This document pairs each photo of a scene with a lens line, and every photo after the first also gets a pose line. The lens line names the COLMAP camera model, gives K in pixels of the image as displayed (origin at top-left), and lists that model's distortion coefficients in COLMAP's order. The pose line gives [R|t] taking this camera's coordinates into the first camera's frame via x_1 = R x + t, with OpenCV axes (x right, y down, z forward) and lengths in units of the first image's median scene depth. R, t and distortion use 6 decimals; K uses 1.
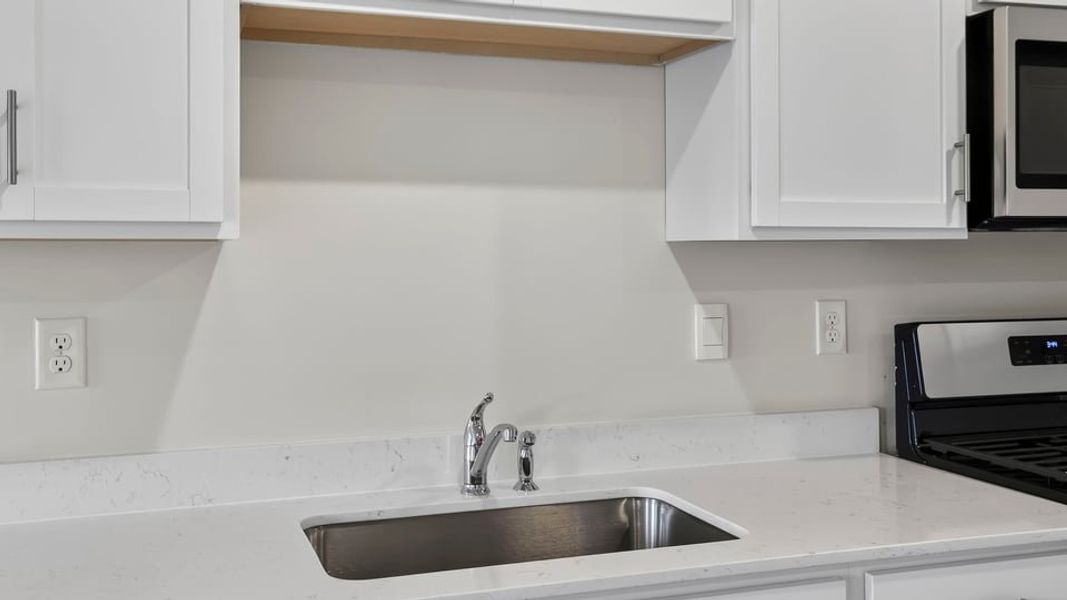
lens RADIAL K [[1042.8, 0, 507.2], [0, 1042.8, 234.3], [0, 0, 1]] dist [0.036098, 0.000000]
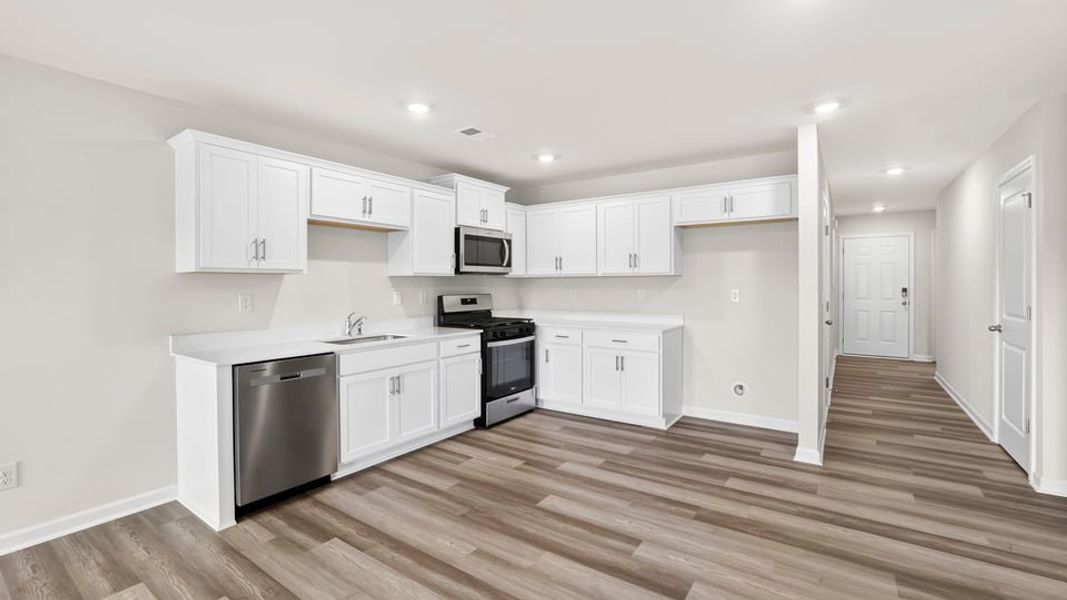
lens RADIAL K [[466.8, 0, 530.2], [0, 466.8, 286.2], [0, 0, 1]] dist [-0.019923, 0.005174]
pose [[0.800211, -0.000861, 0.599718, -0.492979], [-0.009452, 0.999857, 0.014048, 0.015652], [-0.599644, -0.016910, 0.800088, -0.787836]]
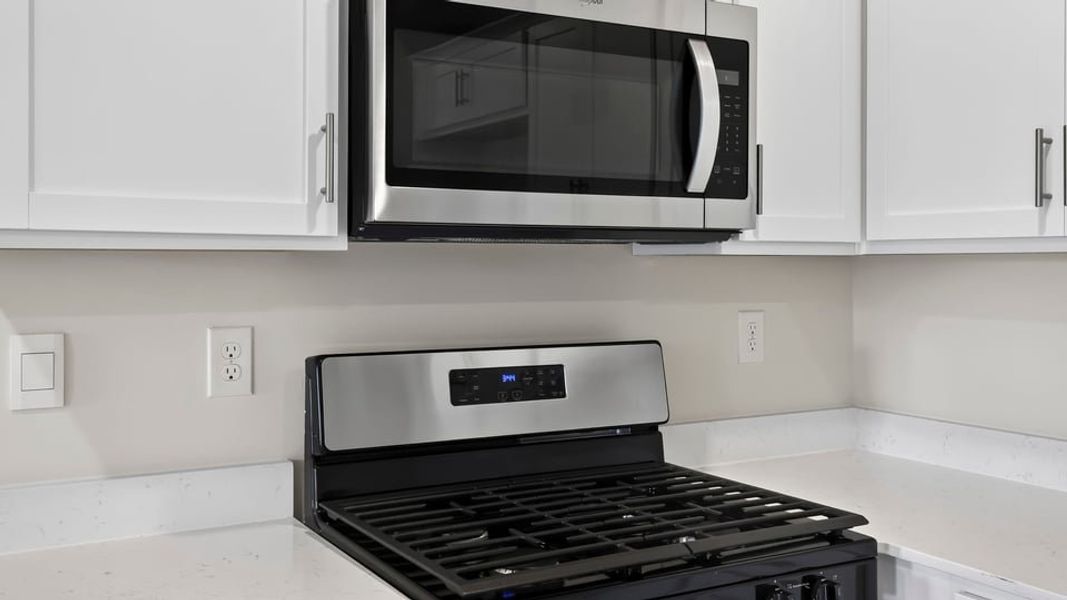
lens RADIAL K [[1042.8, 0, 526.1], [0, 1042.8, 270.0], [0, 0, 1]] dist [0.036098, 0.000000]
pose [[0.981133, 0.005592, 0.193255, 0.396969], [-0.009731, 0.999743, 0.020472, 0.001886], [-0.193091, -0.021966, 0.980935, 0.199785]]
